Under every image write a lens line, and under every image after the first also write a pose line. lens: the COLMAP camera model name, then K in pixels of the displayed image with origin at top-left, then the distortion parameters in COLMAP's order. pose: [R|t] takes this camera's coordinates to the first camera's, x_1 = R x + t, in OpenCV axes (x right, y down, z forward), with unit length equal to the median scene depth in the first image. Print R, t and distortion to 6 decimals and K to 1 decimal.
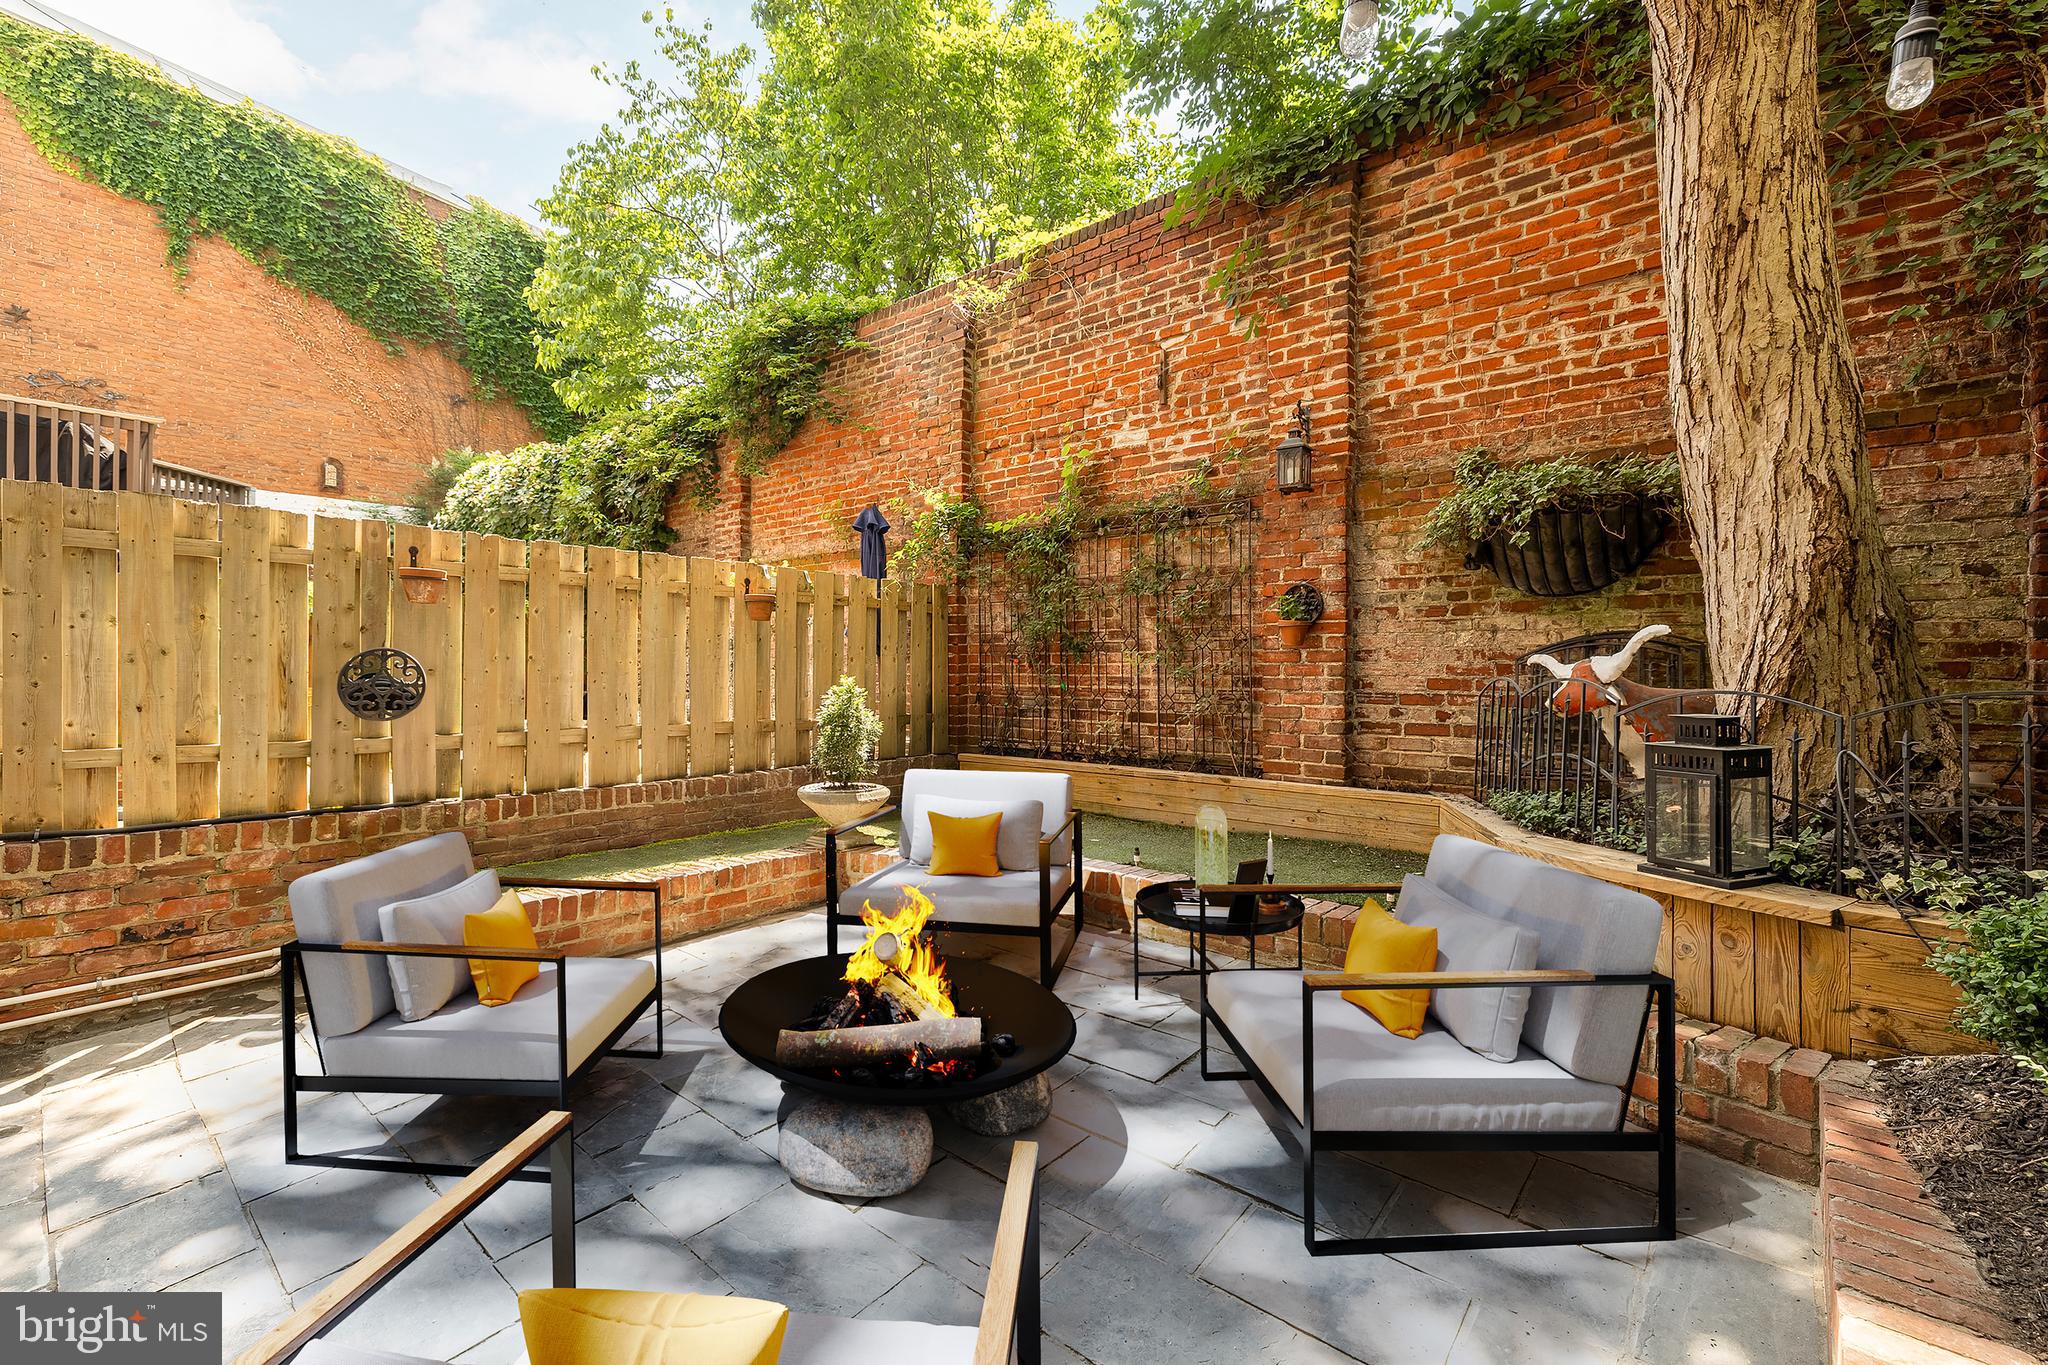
lens RADIAL K [[866.4, 0, 1022.7], [0, 866.4, 674.6], [0, 0, 1]] dist [-0.000691, -0.000146]
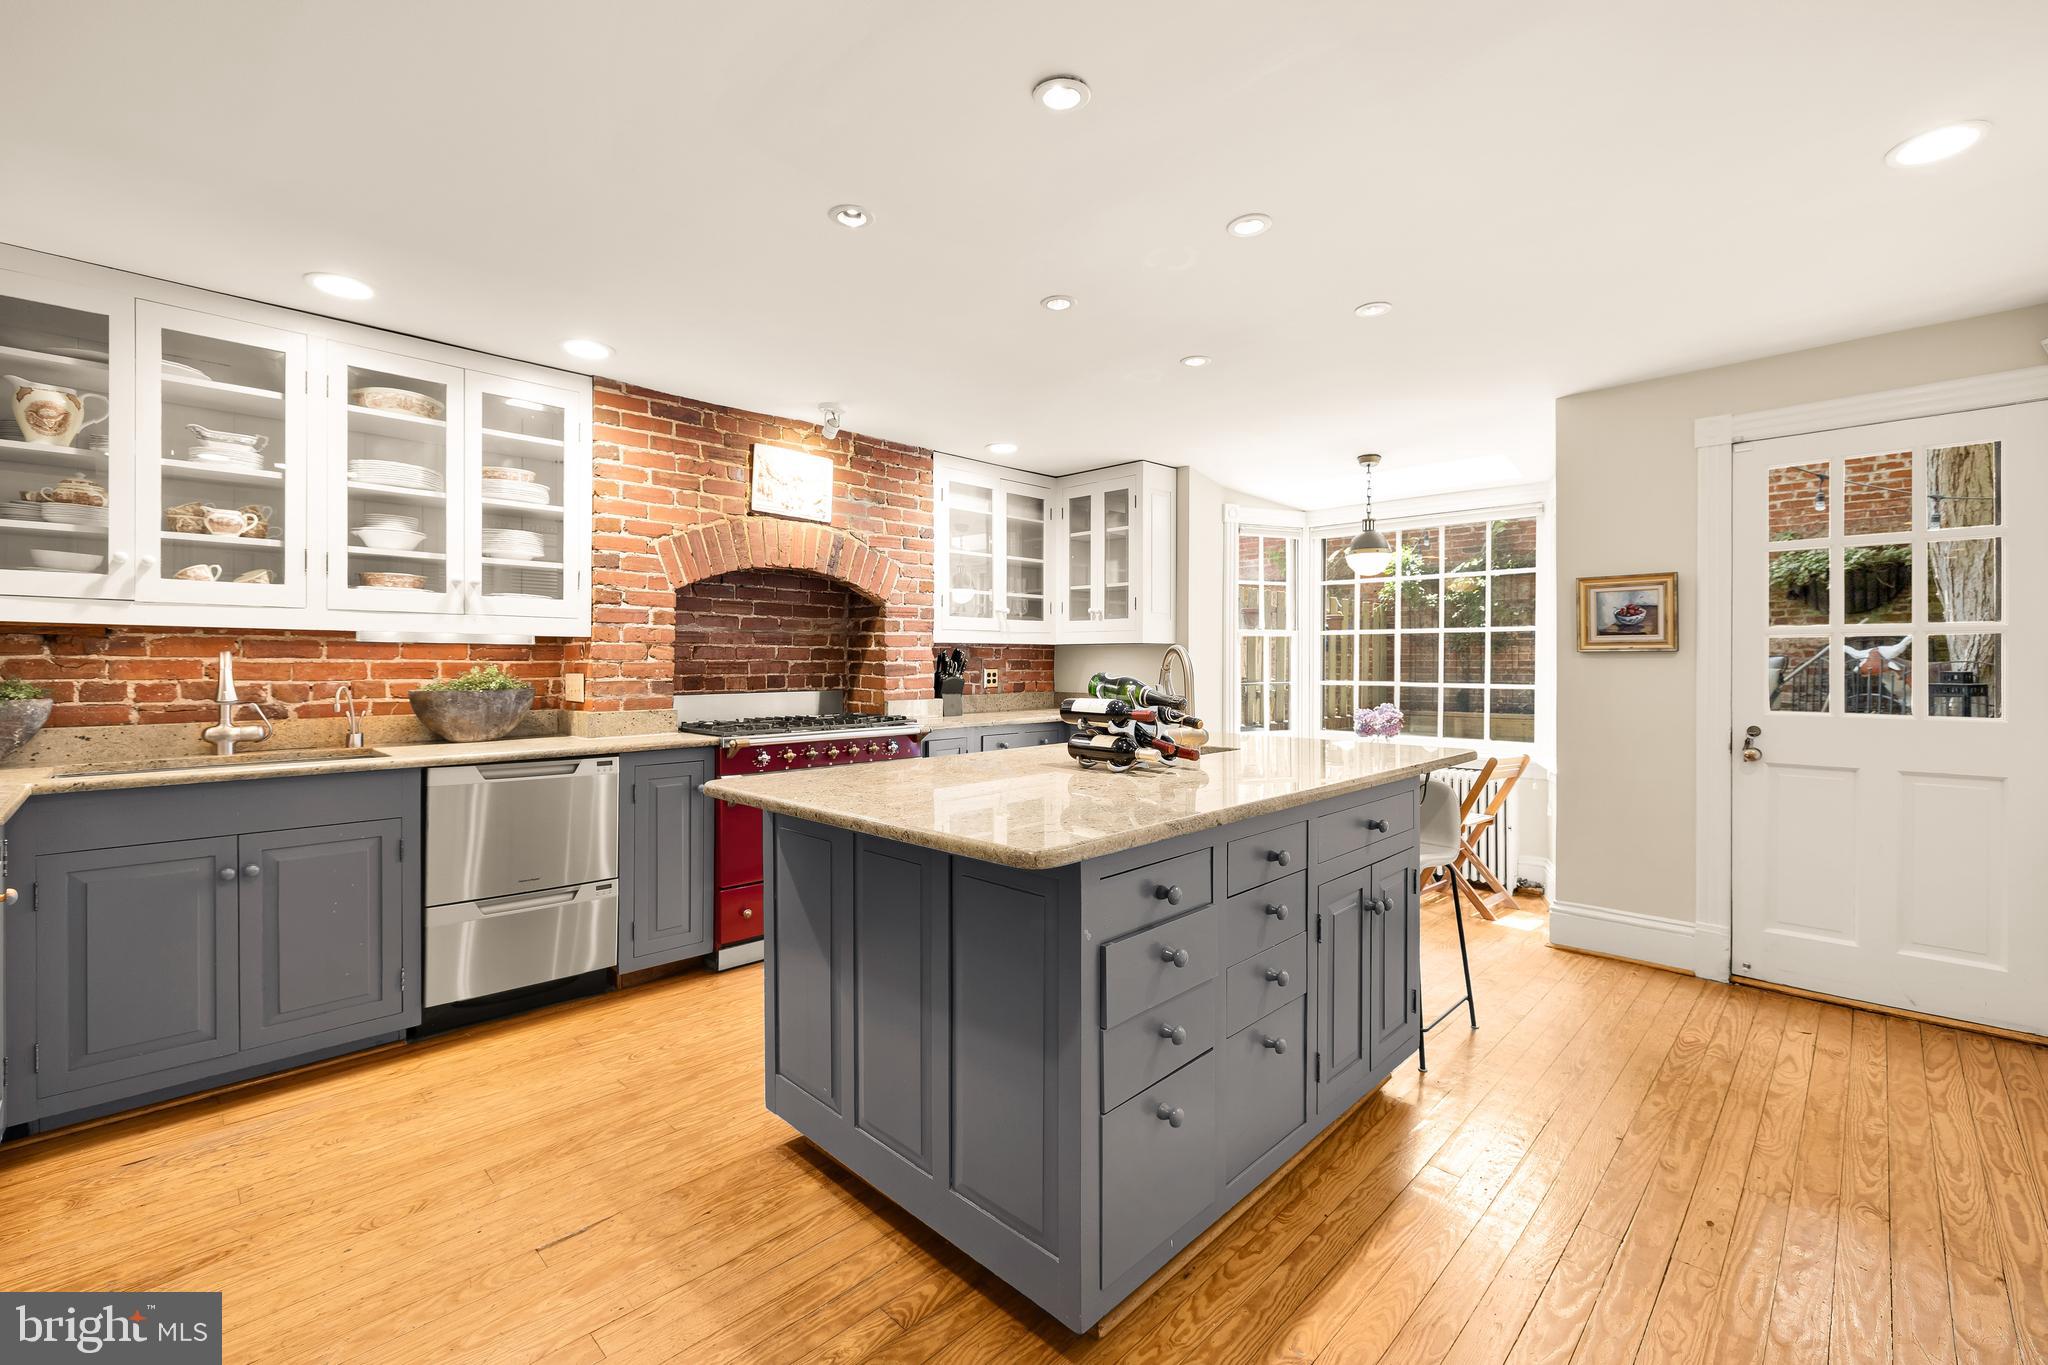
lens RADIAL K [[866.4, 0, 1010.5], [0, 866.4, 666.8], [0, 0, 1]] dist [-0.000691, -0.000146]
pose [[0.996611, -0.009157, -0.081746, -0.951338], [0.009079, 0.999958, -0.001332, 0.008488], [0.081755, 0.000585, 0.996652, -0.937066]]
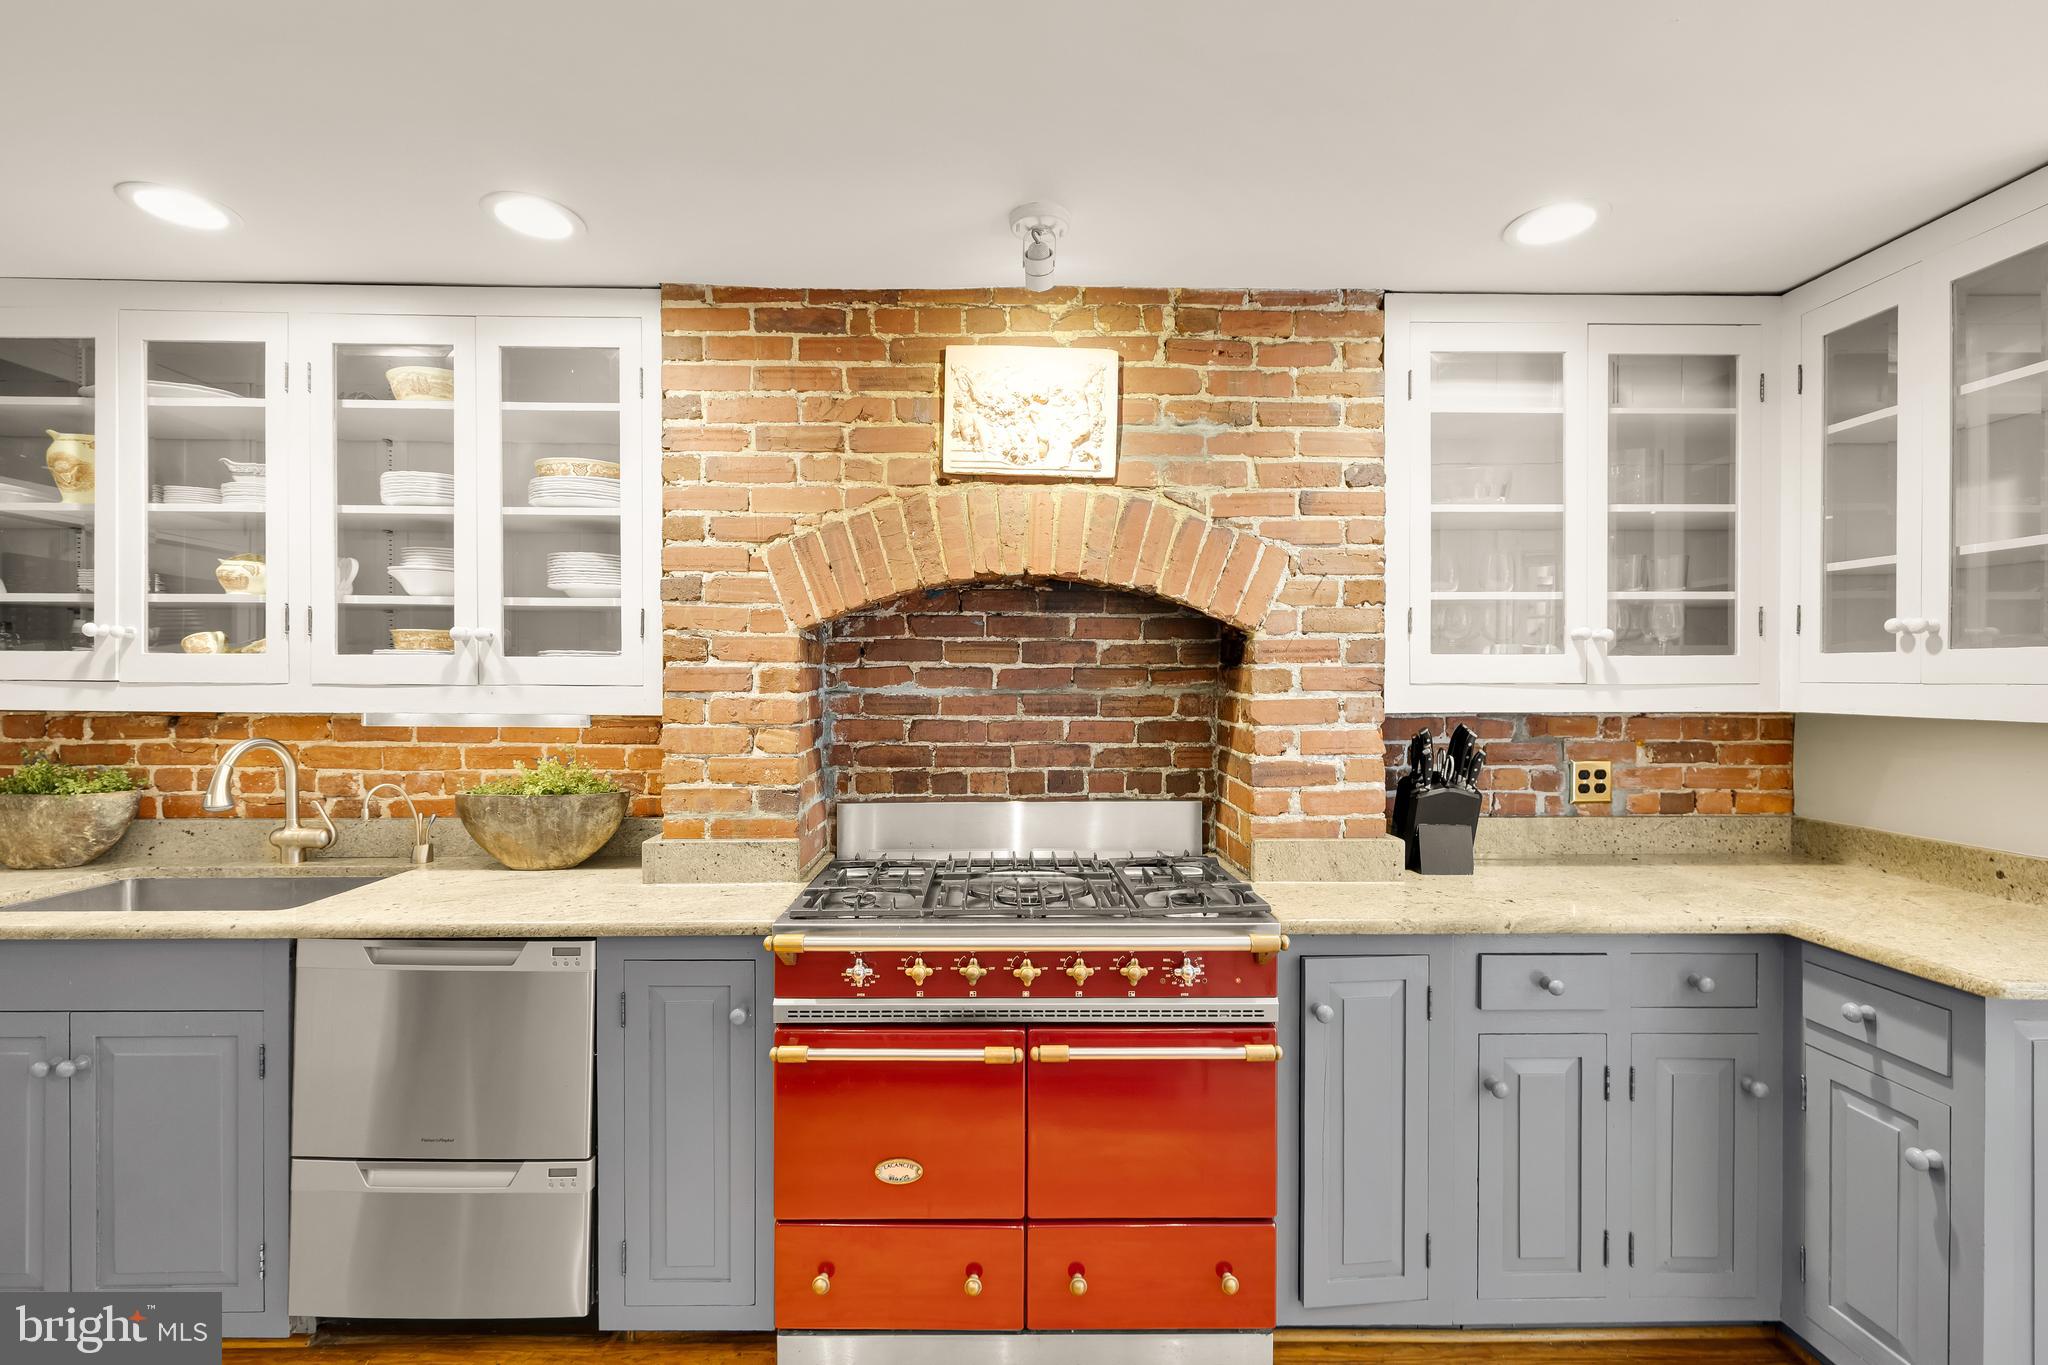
lens RADIAL K [[866.4, 0, 1010.4], [0, 866.4, 686.8], [0, 0, 1]] dist [-0.000691, -0.000146]
pose [[0.662483, -0.003854, -0.749067, -0.905453], [0.000189, 0.999988, -0.004978, -0.038712], [0.749077, 0.003156, 0.662475, -0.329784]]
